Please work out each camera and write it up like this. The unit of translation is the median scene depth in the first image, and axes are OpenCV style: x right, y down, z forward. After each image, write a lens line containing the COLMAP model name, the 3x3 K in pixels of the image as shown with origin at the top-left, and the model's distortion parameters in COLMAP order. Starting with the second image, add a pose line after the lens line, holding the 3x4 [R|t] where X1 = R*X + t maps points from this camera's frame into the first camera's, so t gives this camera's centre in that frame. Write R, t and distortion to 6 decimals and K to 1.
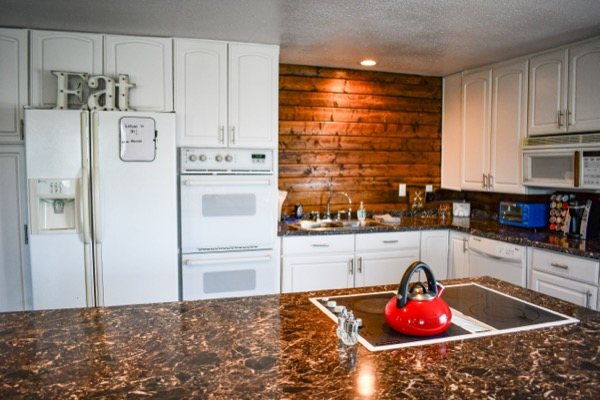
lens RADIAL K [[481.0, 0, 295.7], [0, 481.0, 203.4], [0, 0, 1]] dist [-0.095987, 0.001416]
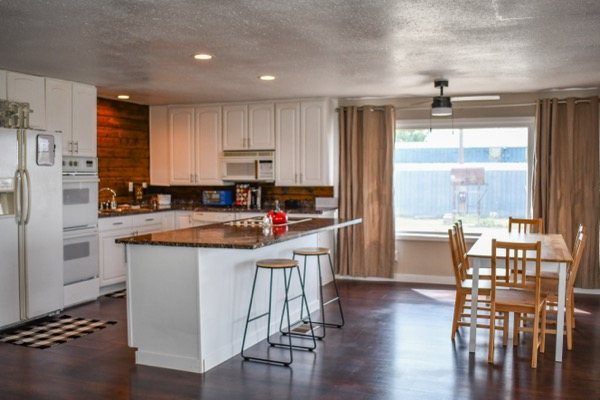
lens RADIAL K [[605.5, 0, 299.0], [0, 605.5, 200.2], [0, 0, 1]] dist [-0.072596, 0.000000]
pose [[0.637832, -0.039268, 0.769174, -1.041097], [0.061810, 0.998088, -0.000301, 0.053545], [-0.767691, 0.047735, 0.639040, -0.617479]]
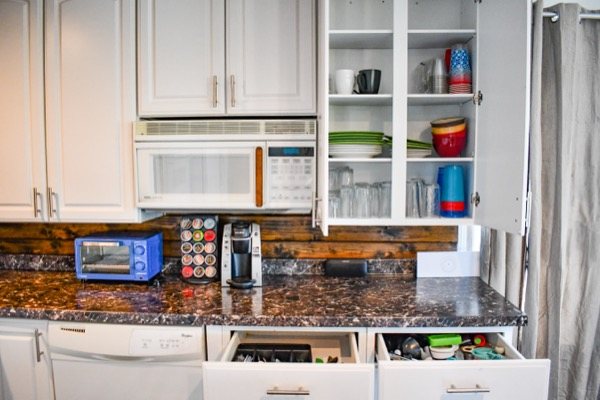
lens RADIAL K [[481.0, 0, 304.0], [0, 481.0, 199.8], [0, 0, 1]] dist [-0.095987, 0.001416]
pose [[0.330543, -0.078258, 0.940541, 0.029834], [0.071189, 0.995785, 0.057836, -0.067093], [-0.941102, 0.047839, 0.334721, 0.647841]]
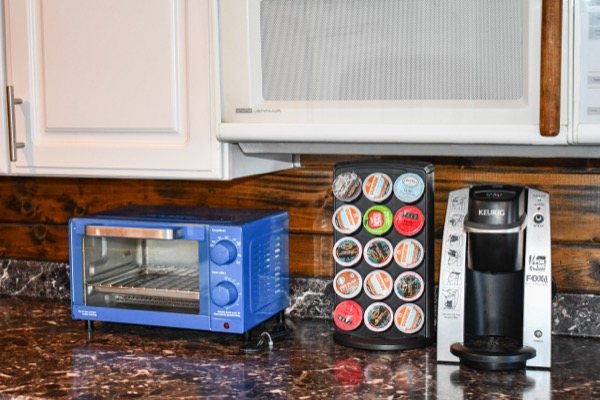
lens RADIAL K [[1084.5, 0, 303.4], [0, 1084.5, 202.5], [0, 0, 1]] dist [-0.061912, 0.000000]
pose [[0.607995, -0.094116, 0.788343, 0.133741], [0.068892, 0.995458, 0.065710, -0.039563], [-0.790946, 0.014359, 0.611717, 0.697781]]
